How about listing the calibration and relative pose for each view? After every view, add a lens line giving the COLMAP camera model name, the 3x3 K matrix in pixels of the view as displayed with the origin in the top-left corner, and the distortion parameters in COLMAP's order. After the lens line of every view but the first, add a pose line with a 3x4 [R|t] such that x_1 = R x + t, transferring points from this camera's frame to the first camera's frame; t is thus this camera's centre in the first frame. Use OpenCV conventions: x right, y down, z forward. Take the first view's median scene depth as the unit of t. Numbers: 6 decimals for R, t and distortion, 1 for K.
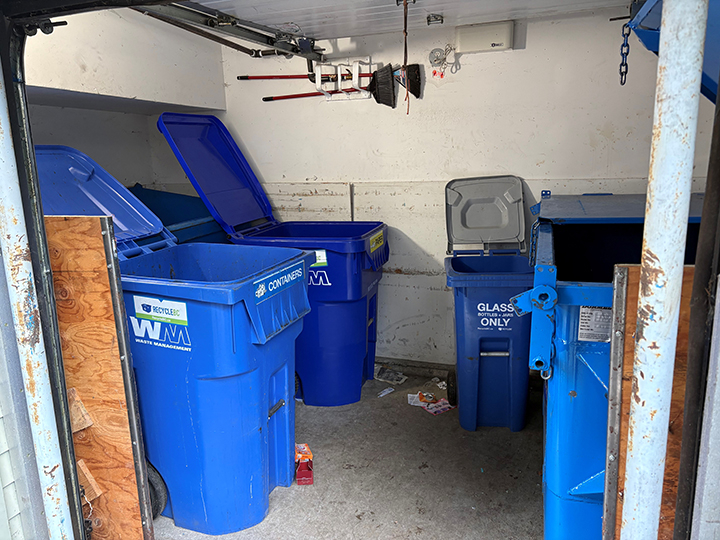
lens RADIAL K [[545.5, 0, 357.8], [0, 545.5, 271.2], [0, 0, 1]] dist [0.057576, -0.056512]
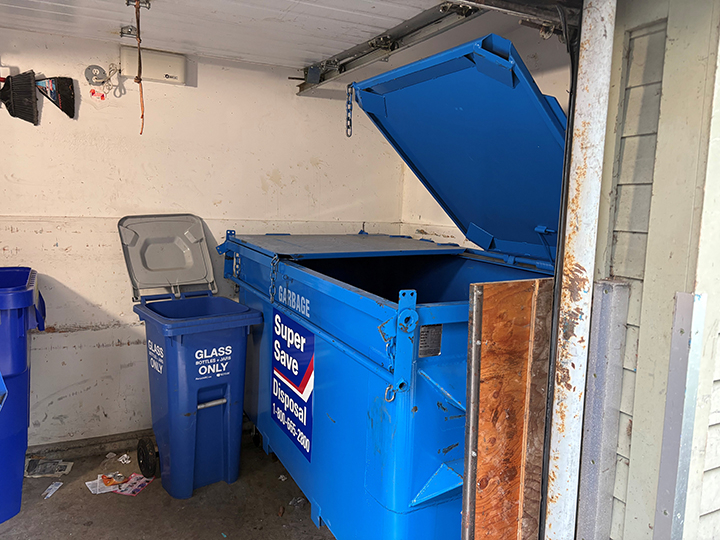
lens RADIAL K [[545.5, 0, 363.2], [0, 545.5, 270.5], [0, 0, 1]] dist [0.057576, -0.056512]
pose [[0.696965, -0.038542, 0.716068, -0.200375], [0.100456, 0.993956, -0.044277, -0.004746], [-0.710034, 0.102793, 0.696625, 0.133540]]
